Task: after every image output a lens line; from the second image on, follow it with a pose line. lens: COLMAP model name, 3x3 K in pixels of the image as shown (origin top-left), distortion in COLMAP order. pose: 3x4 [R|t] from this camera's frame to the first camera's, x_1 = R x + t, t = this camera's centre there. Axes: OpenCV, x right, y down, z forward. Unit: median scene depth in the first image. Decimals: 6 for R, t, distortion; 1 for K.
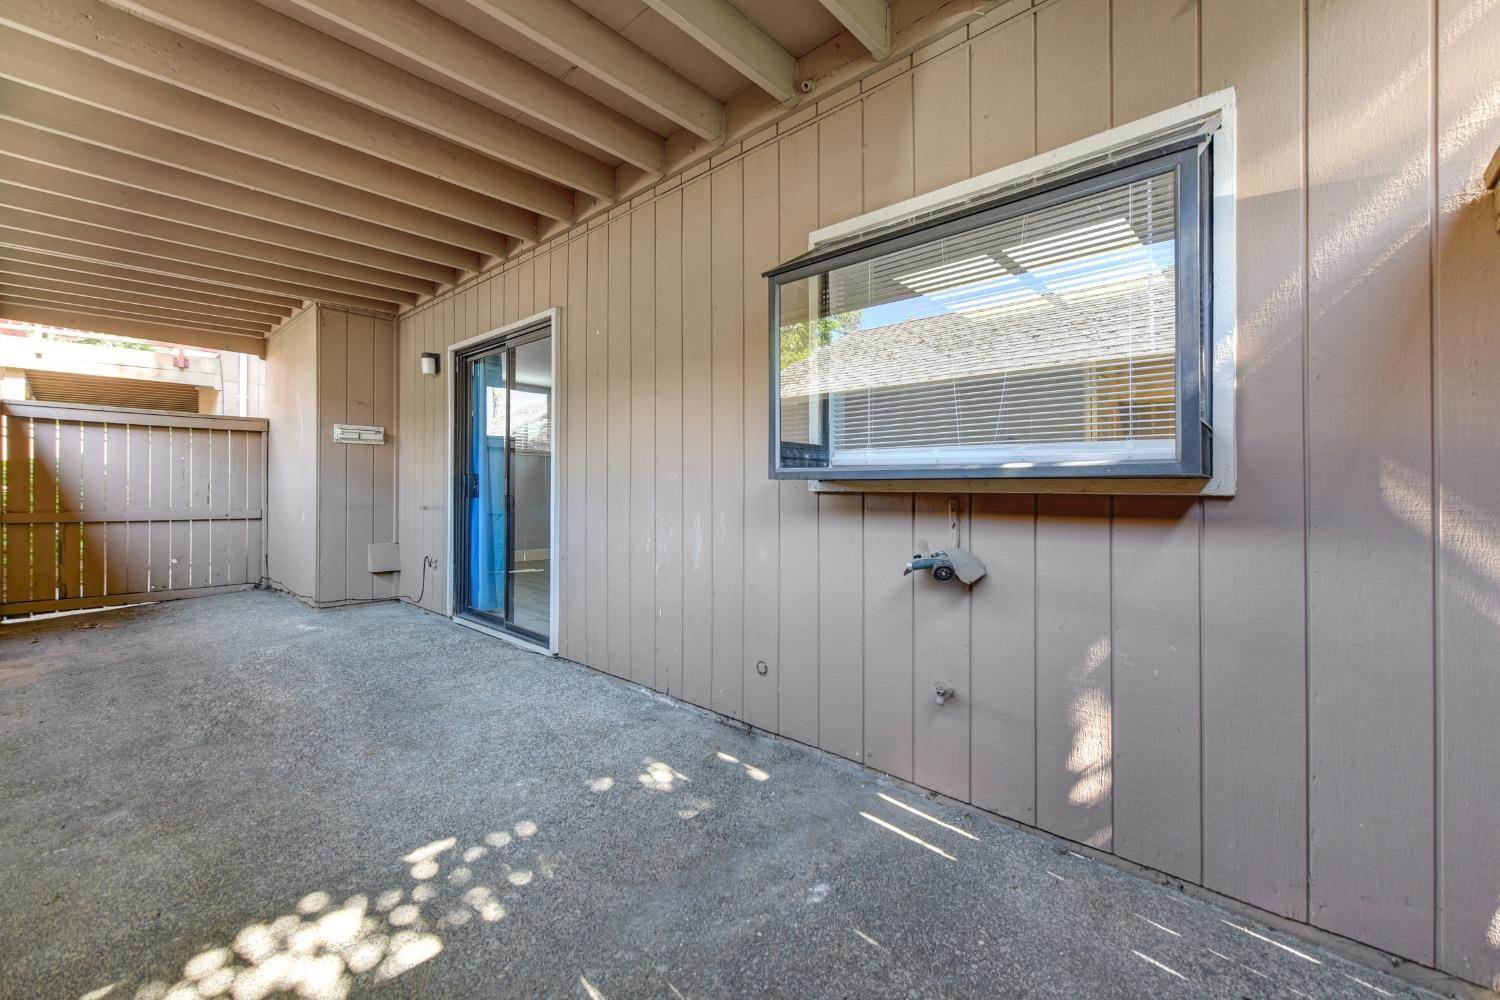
lens RADIAL K [[602.5, 0, 760.0], [0, 602.5, 497.0], [0, 0, 1]] dist [0.014229, -0.003137]
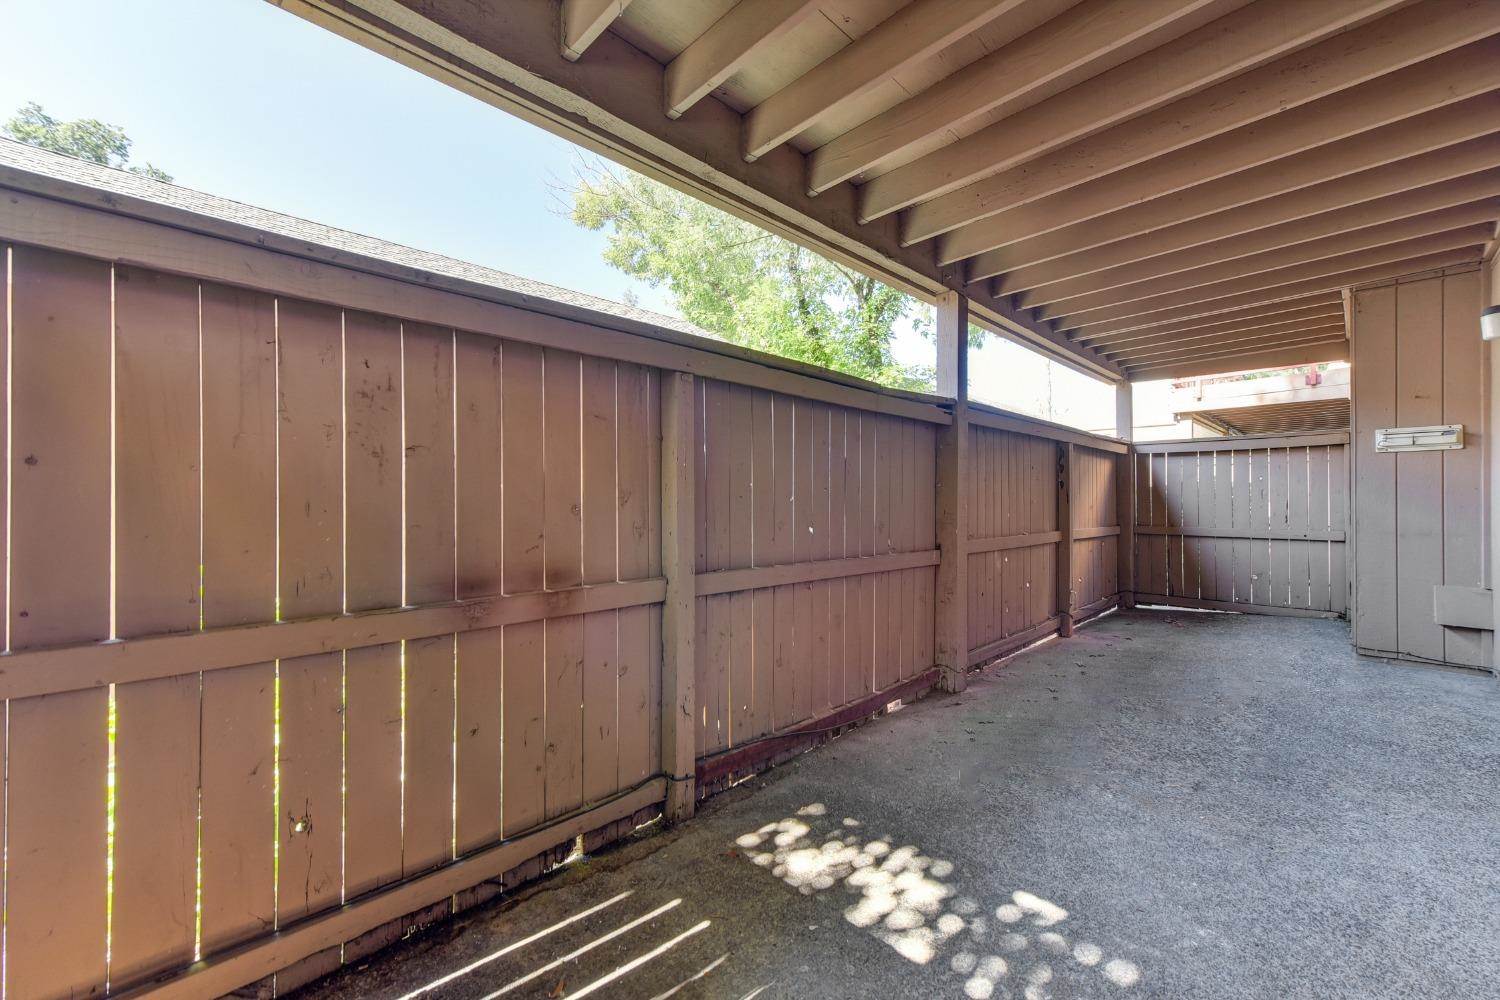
lens RADIAL K [[602.5, 0, 746.3], [0, 602.5, 500.0], [0, 0, 1]] dist [0.014229, -0.003137]
pose [[-0.053051, -0.007238, -0.998566, 0.261359], [-0.009447, 0.999933, -0.006746, -0.023495], [0.998547, 0.009075, -0.053116, 0.359982]]
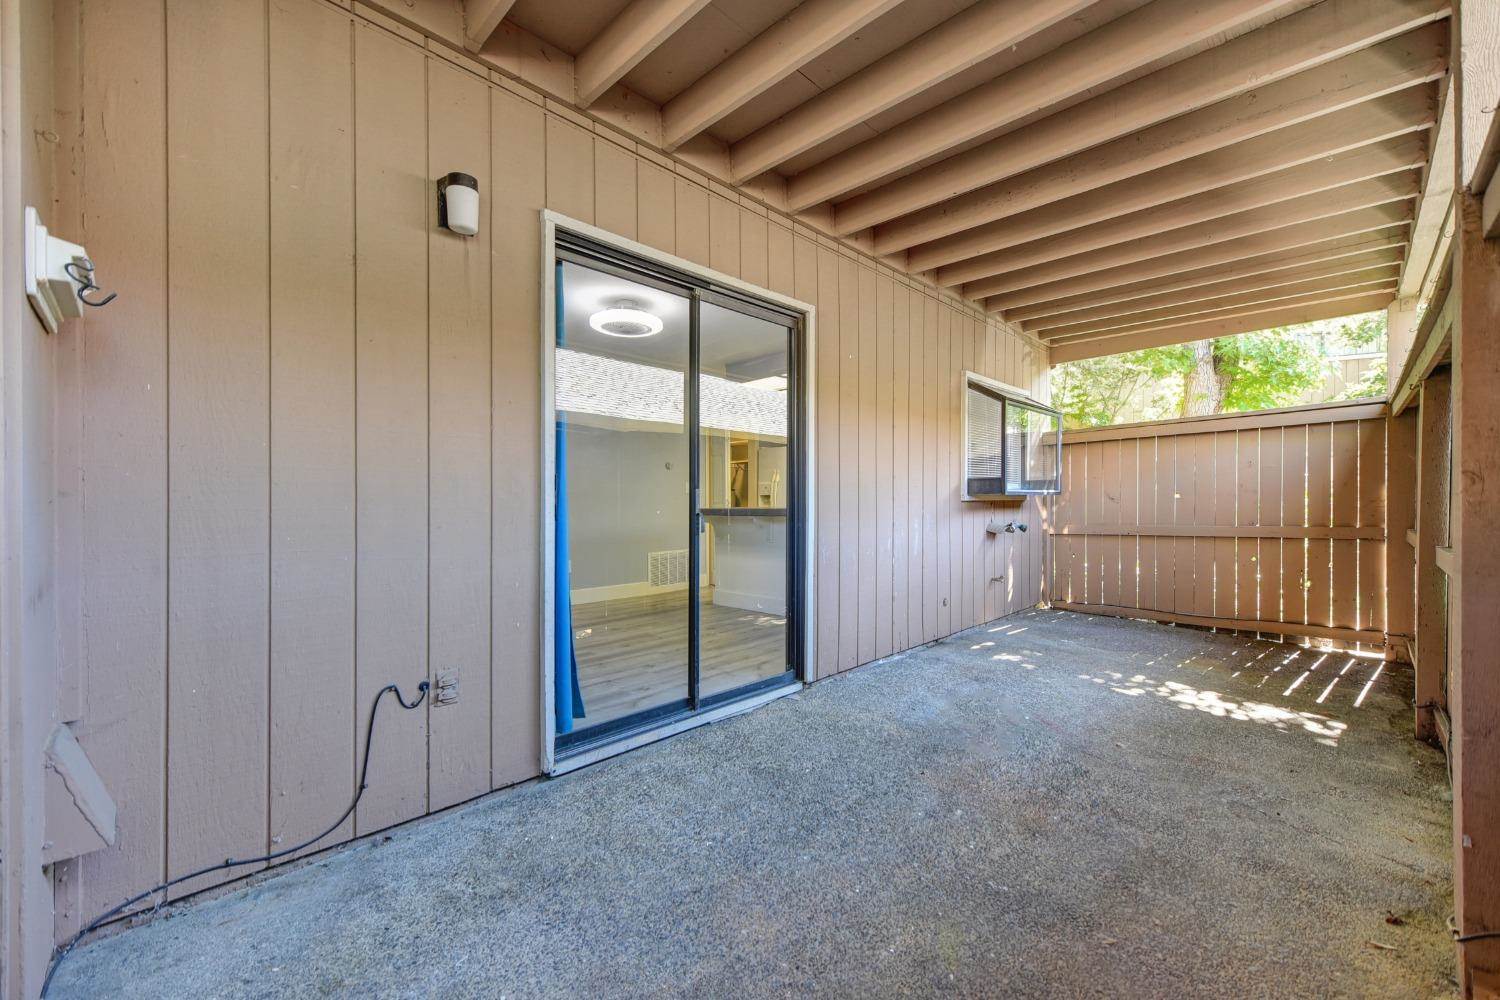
lens RADIAL K [[602.5, 0, 743.4], [0, 602.5, 502.5], [0, 0, 1]] dist [0.014229, -0.003137]
pose [[0.054916, -0.017757, 0.998333, -1.510491], [0.015274, 0.999740, 0.016941, -0.036411], [-0.998374, 0.014318, 0.055173, 1.260446]]
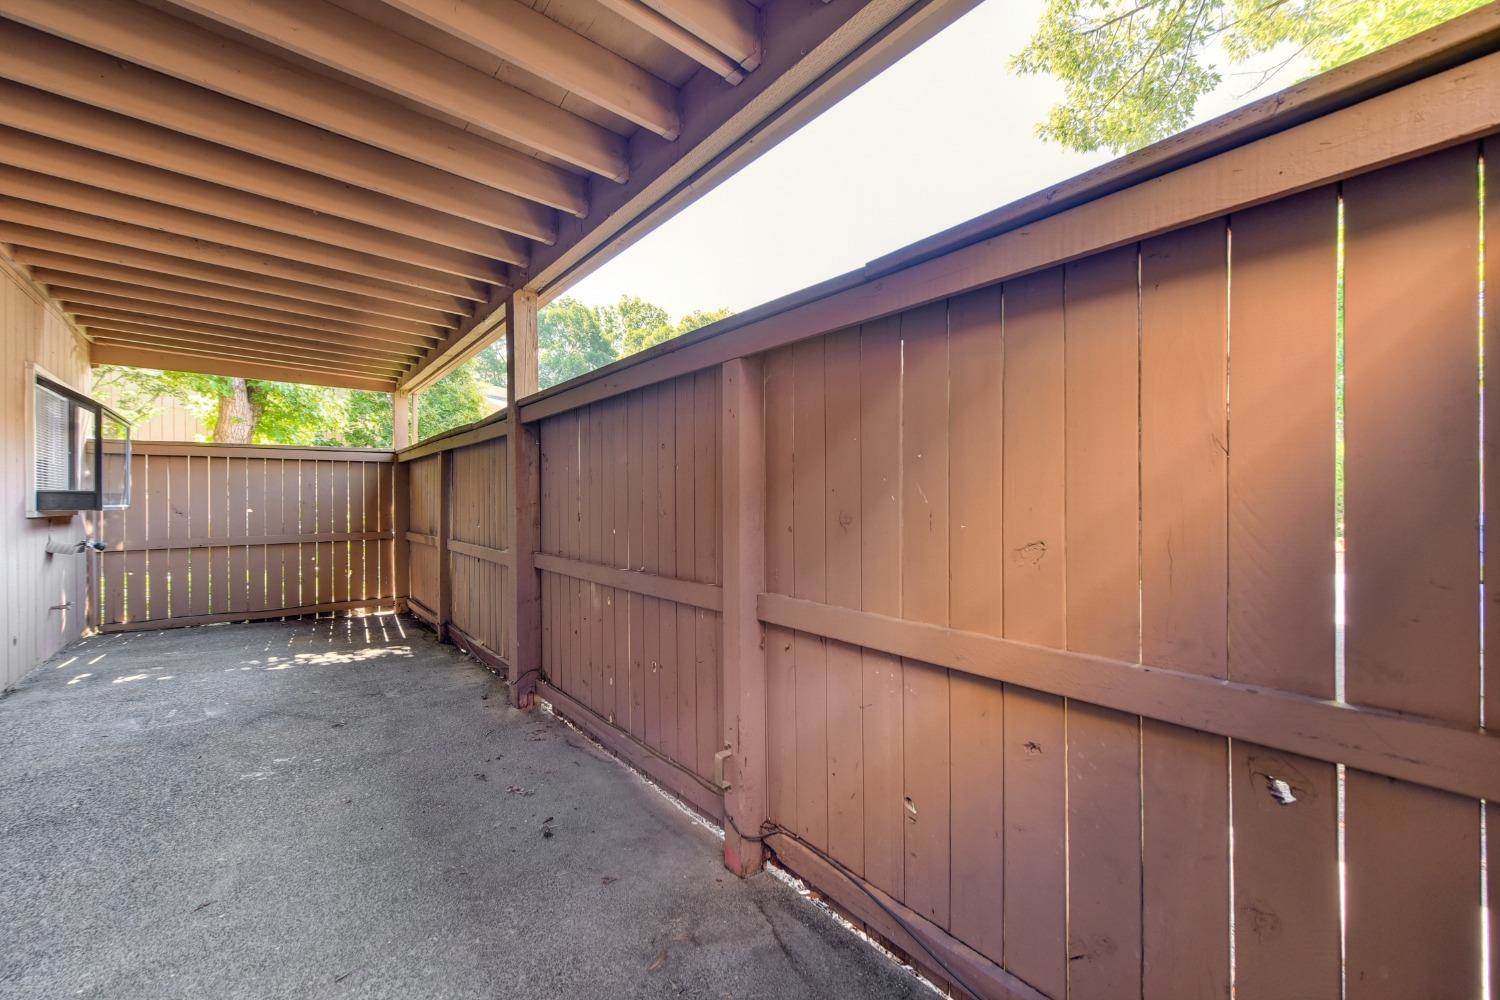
lens RADIAL K [[602.5, 0, 751.0], [0, 602.5, 507.7], [0, 0, 1]] dist [0.014229, -0.003137]
pose [[-0.986970, -0.016053, 0.160099, -1.686188], [-0.014085, 0.999811, 0.013425, -0.068373], [-0.160284, 0.010995, -0.987010, 1.873872]]
